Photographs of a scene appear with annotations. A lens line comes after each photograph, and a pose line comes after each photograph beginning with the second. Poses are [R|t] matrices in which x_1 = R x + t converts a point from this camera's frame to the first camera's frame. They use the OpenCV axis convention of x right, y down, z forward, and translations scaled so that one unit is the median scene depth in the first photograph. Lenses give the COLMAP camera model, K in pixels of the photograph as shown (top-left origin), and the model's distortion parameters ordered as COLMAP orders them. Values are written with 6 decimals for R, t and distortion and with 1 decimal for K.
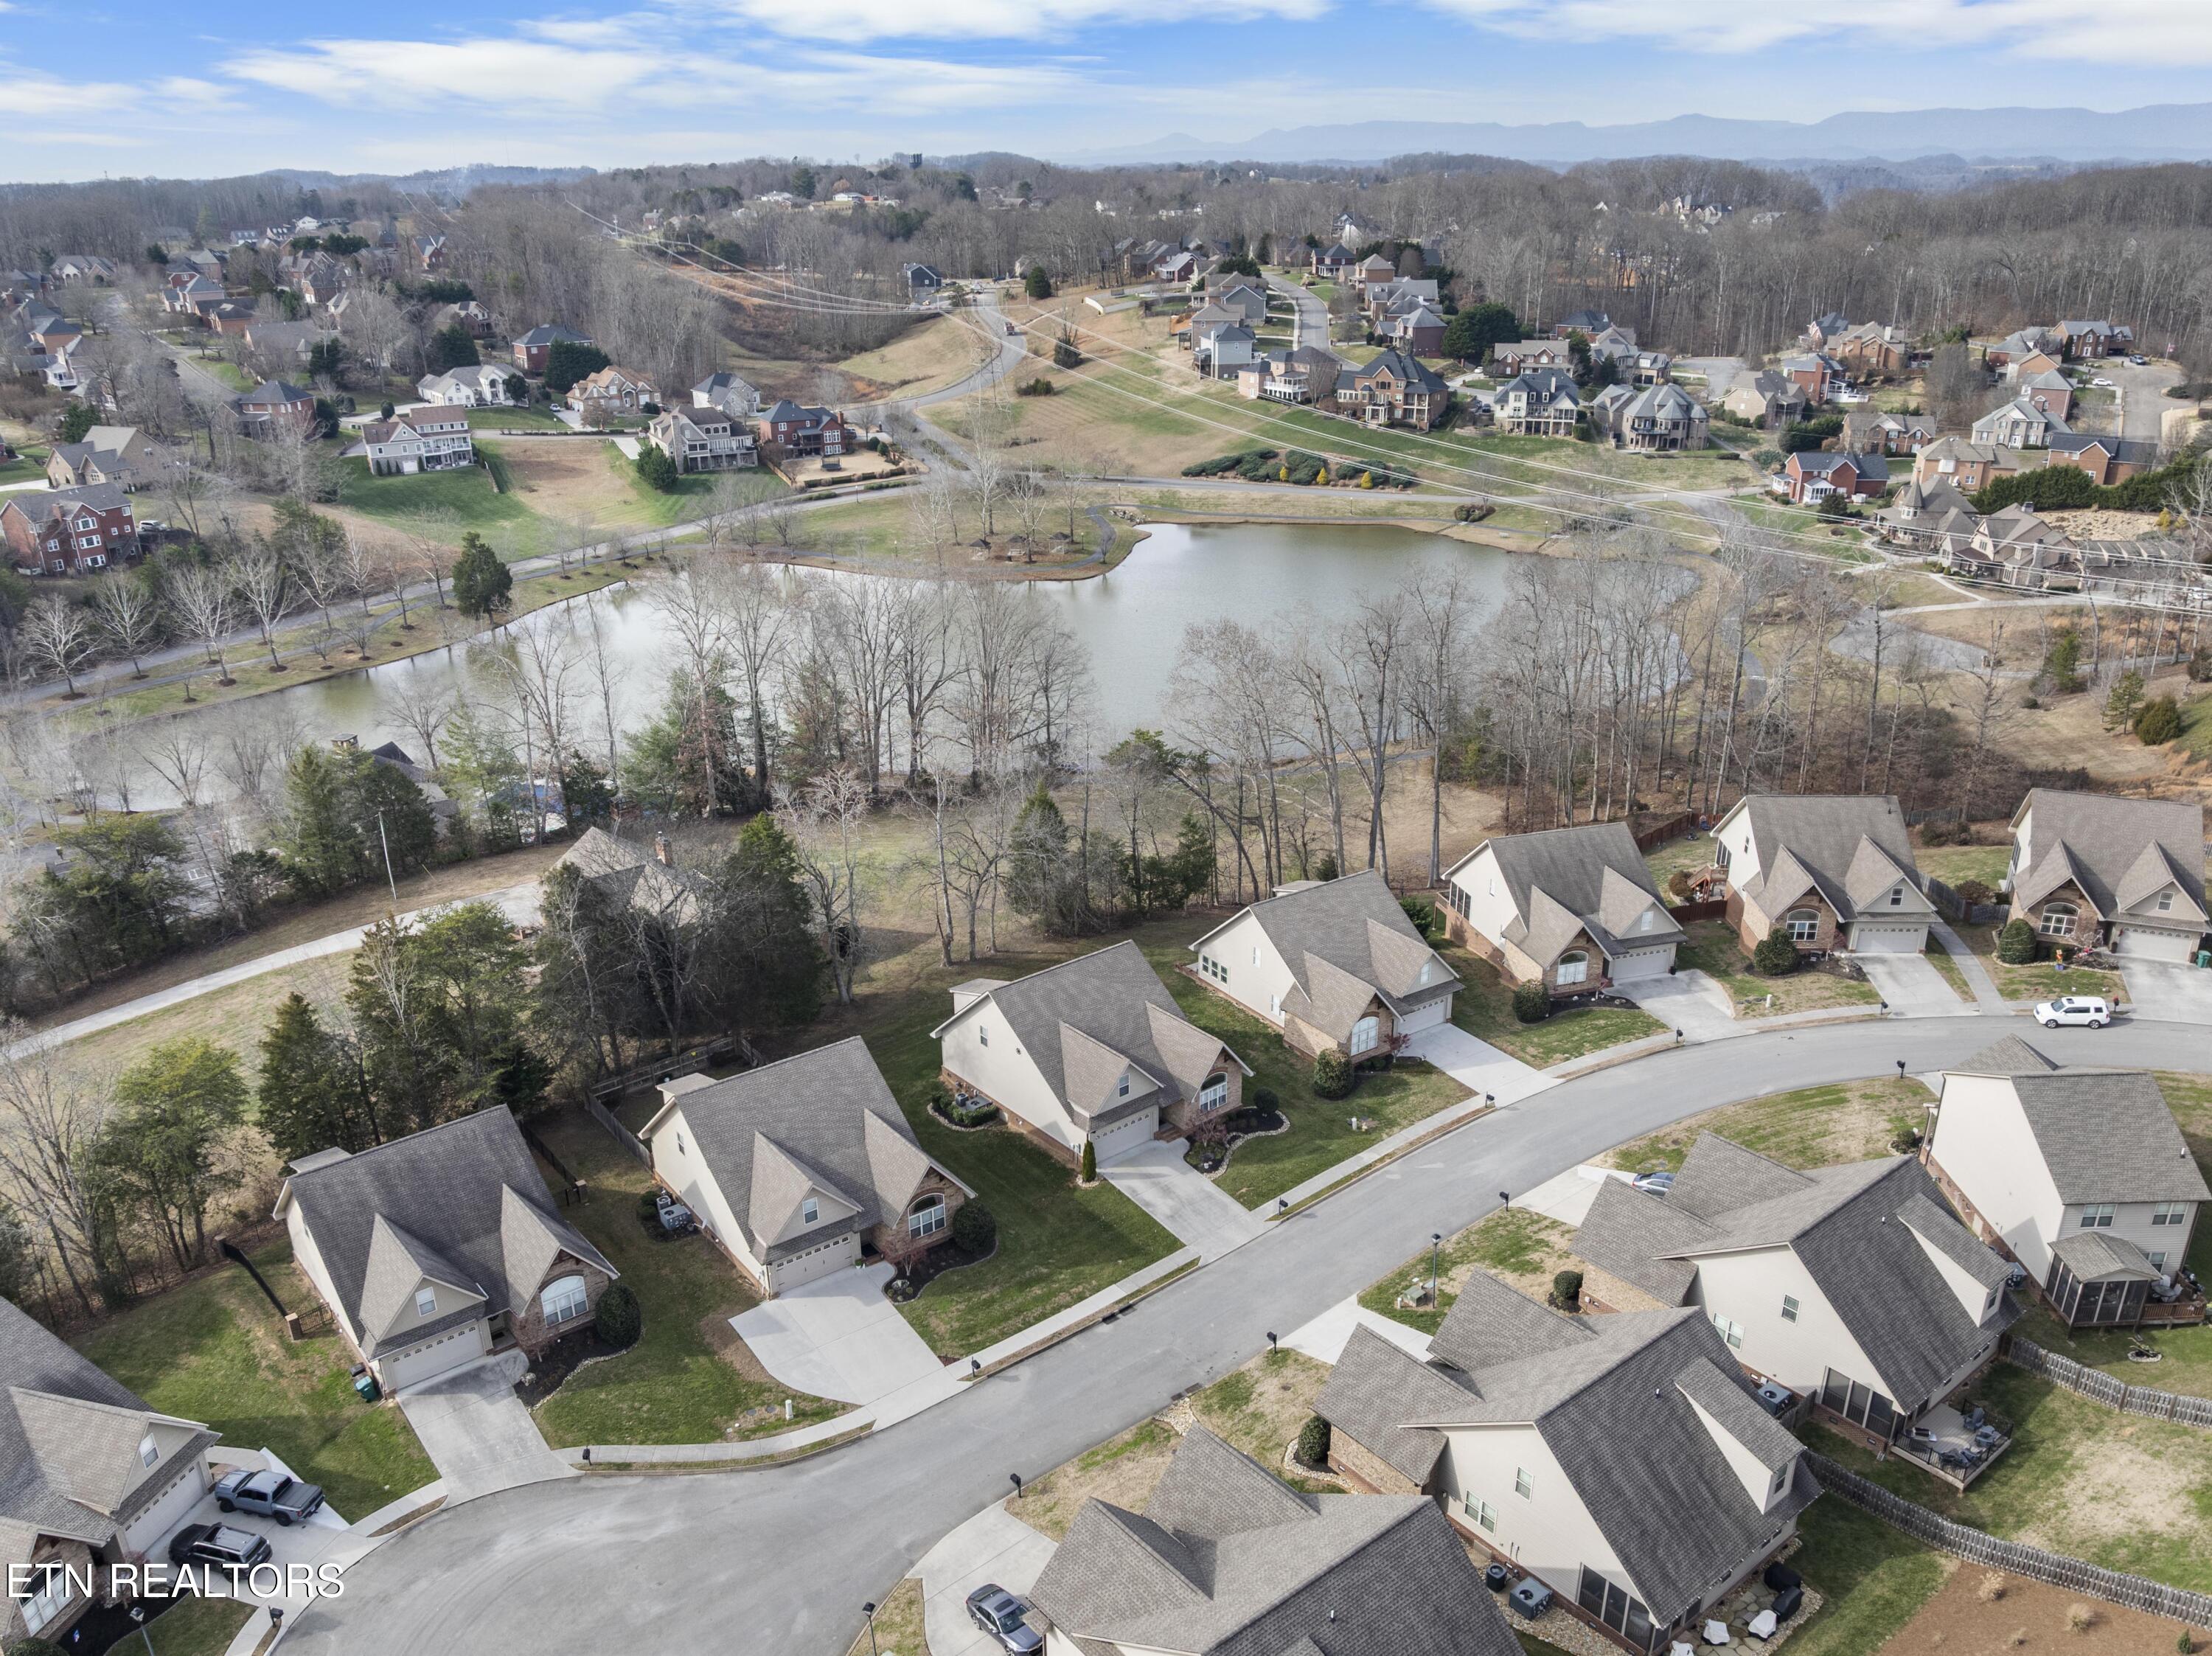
lens RADIAL K [[1713.1, 0, 1100.4], [0, 1713.1, 876.8], [0, 0, 1]] dist [-0.037247, -0.010481]
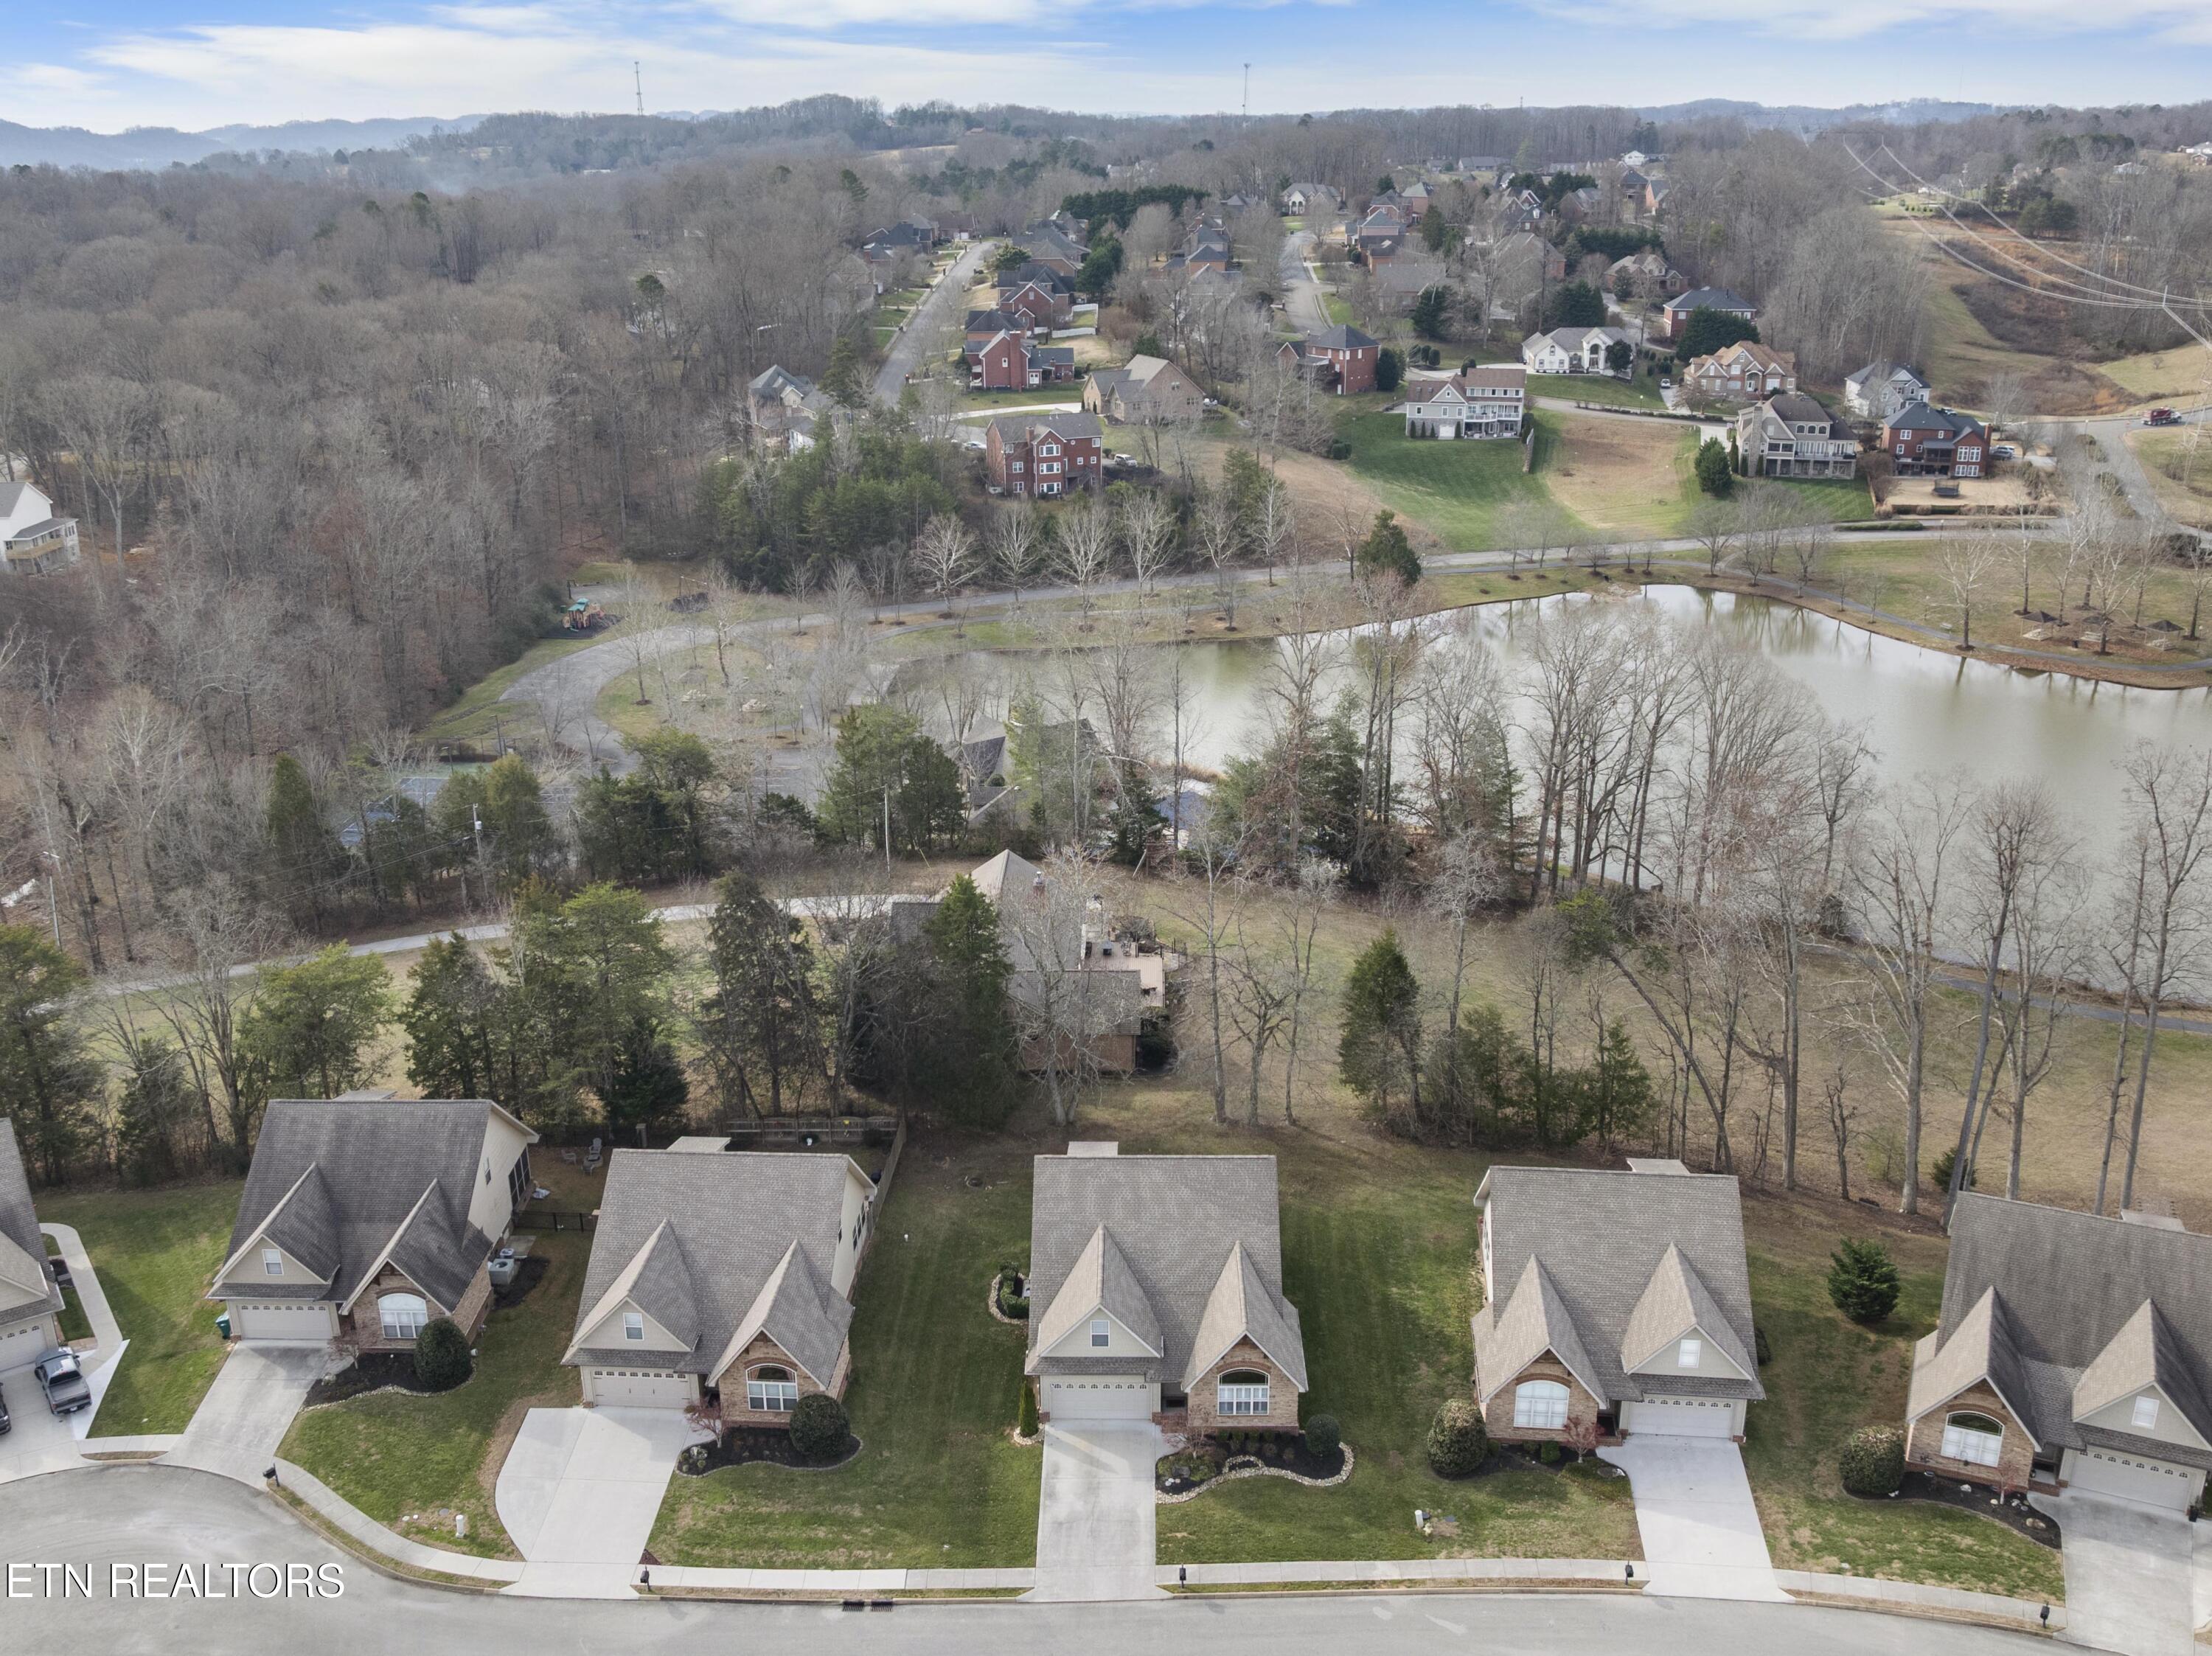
lens RADIAL K [[2000.8, 0, 1106.0], [0, 2000.8, 828.0], [0, 0, 1]] dist [-0.035609, -0.010280]
pose [[0.765753, 0.219685, -0.604451, 0.157931], [-0.247156, 0.968199, 0.038777, -0.040189], [0.593748, 0.119701, 0.795698, 0.090775]]
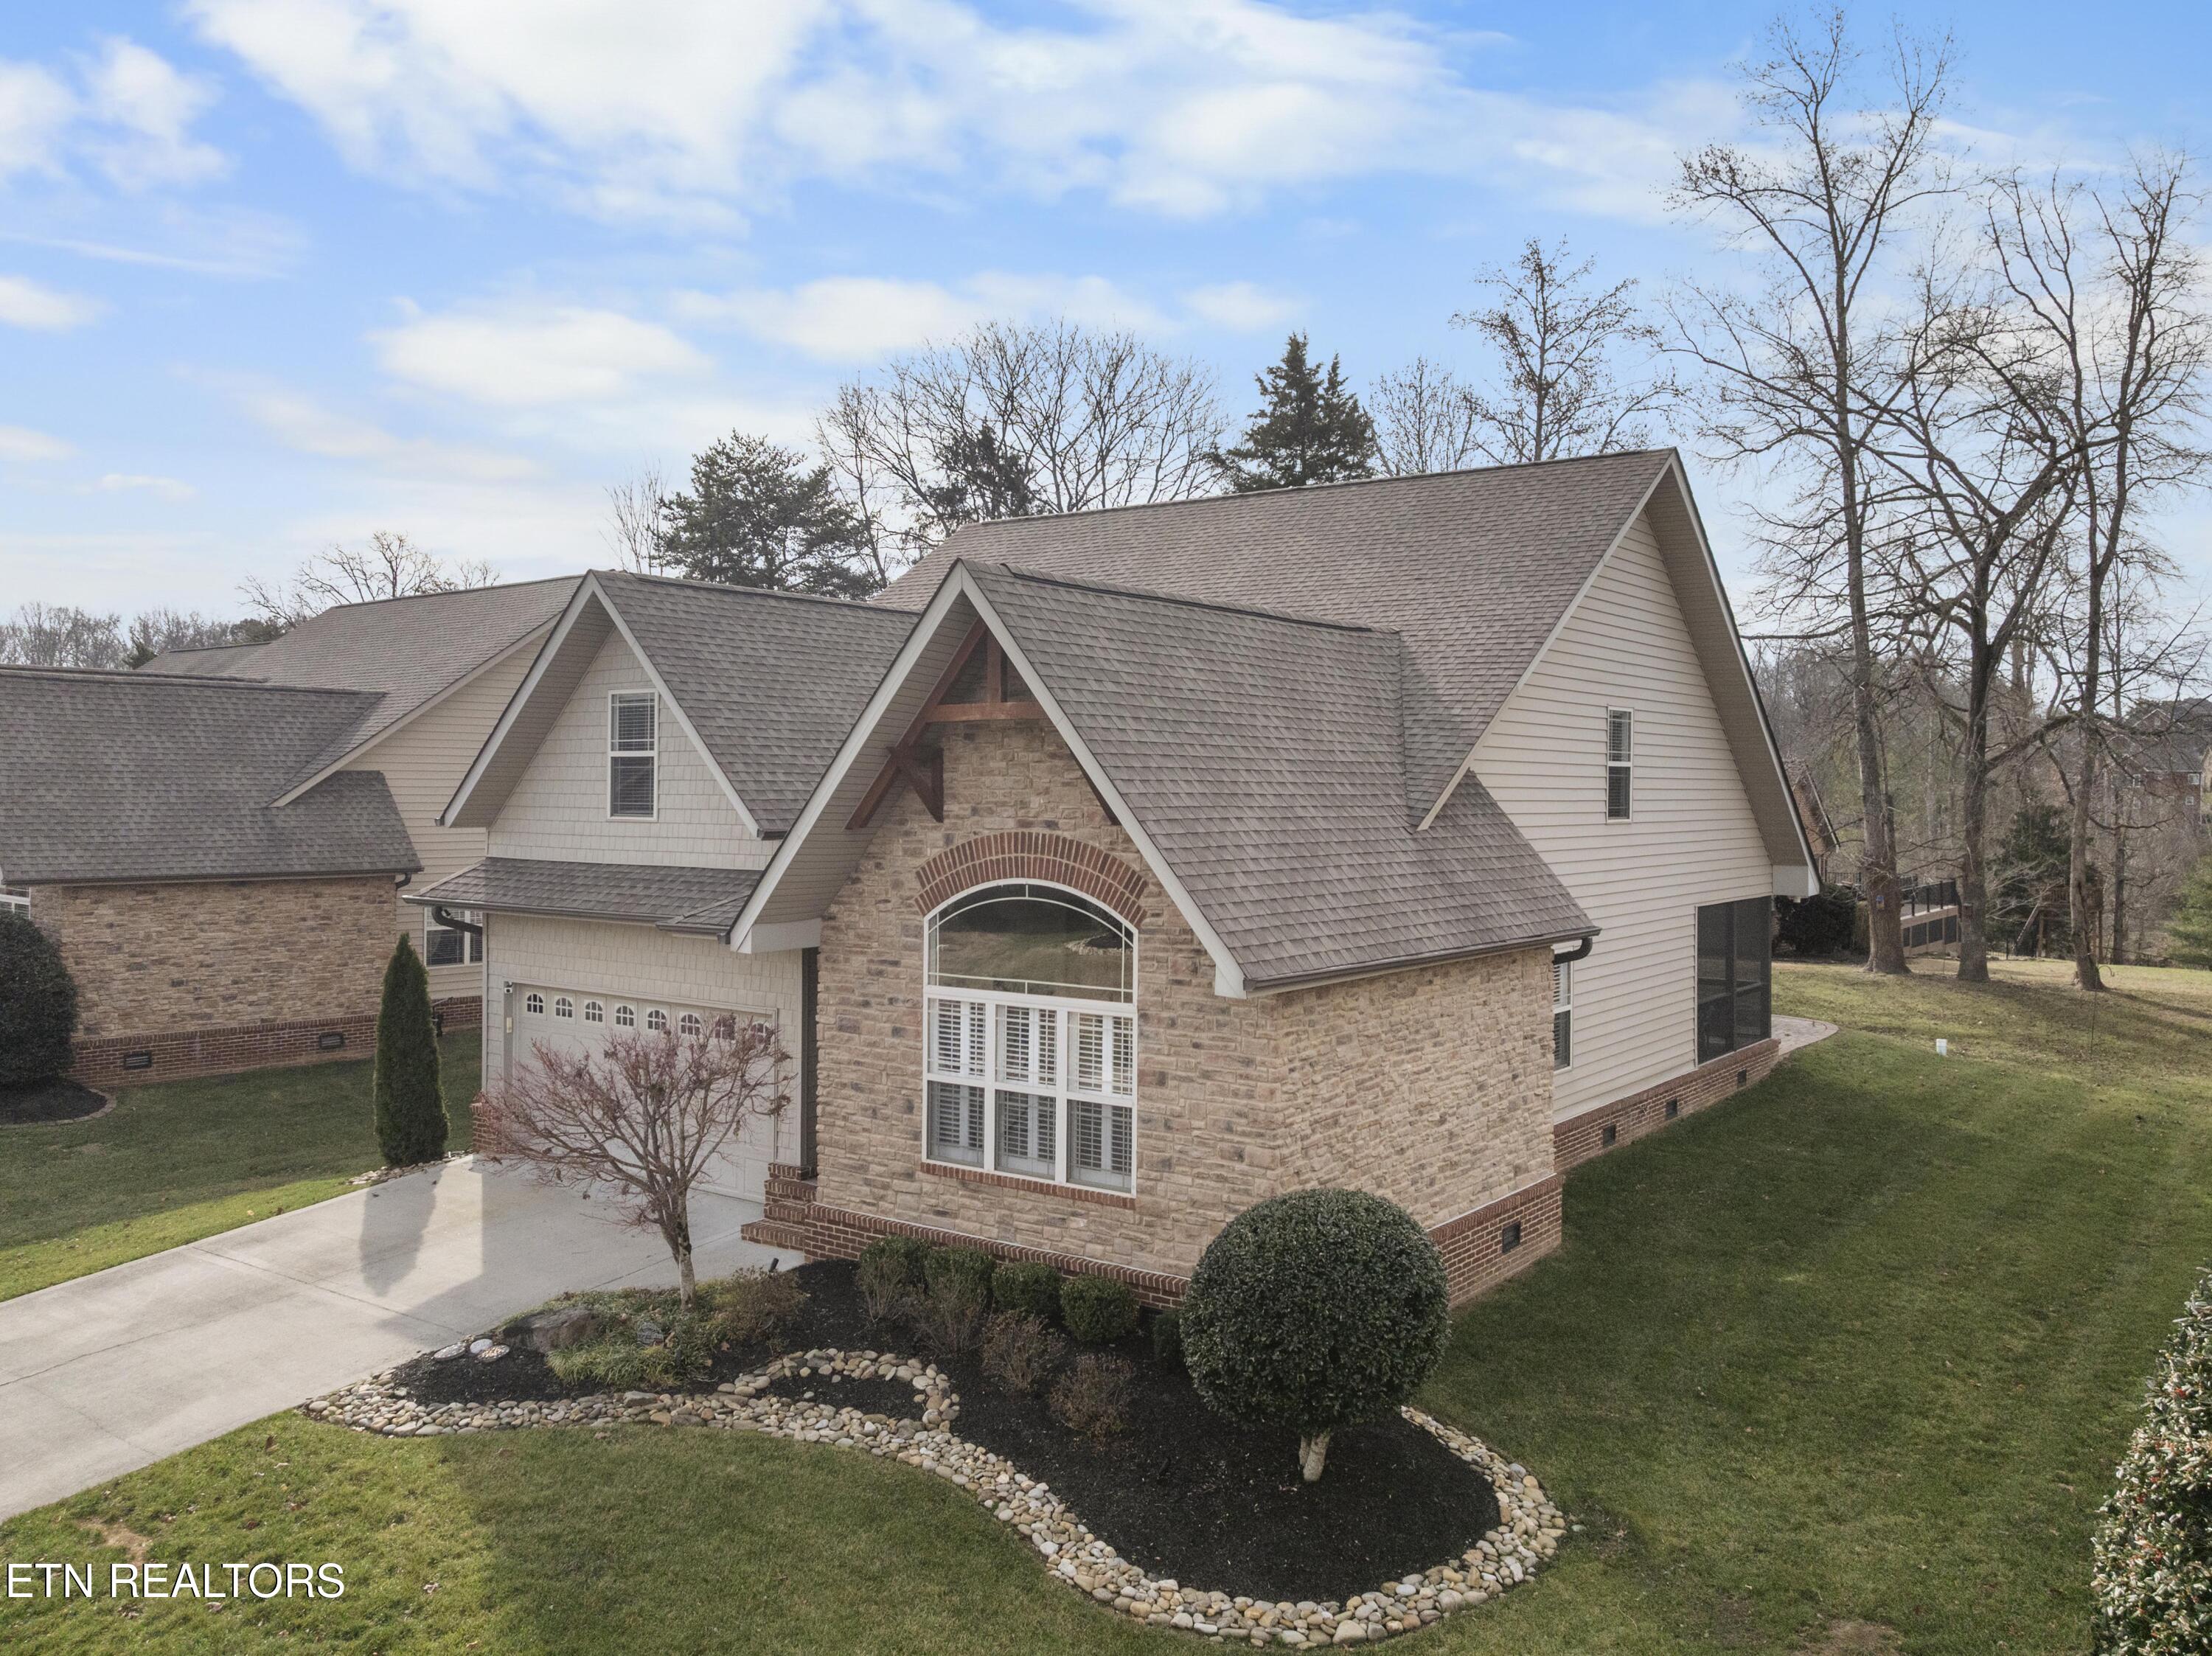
lens RADIAL K [[1756.6, 0, 1131.4], [0, 1756.6, 781.4], [0, 0, 1]] dist [-0.002126, -0.050777]
pose [[0.254181, 0.007532, -0.967127, 0.066622], [-0.379017, 0.920761, -0.092443, 0.039046], [0.889797, 0.390055, 0.236895, 0.321651]]
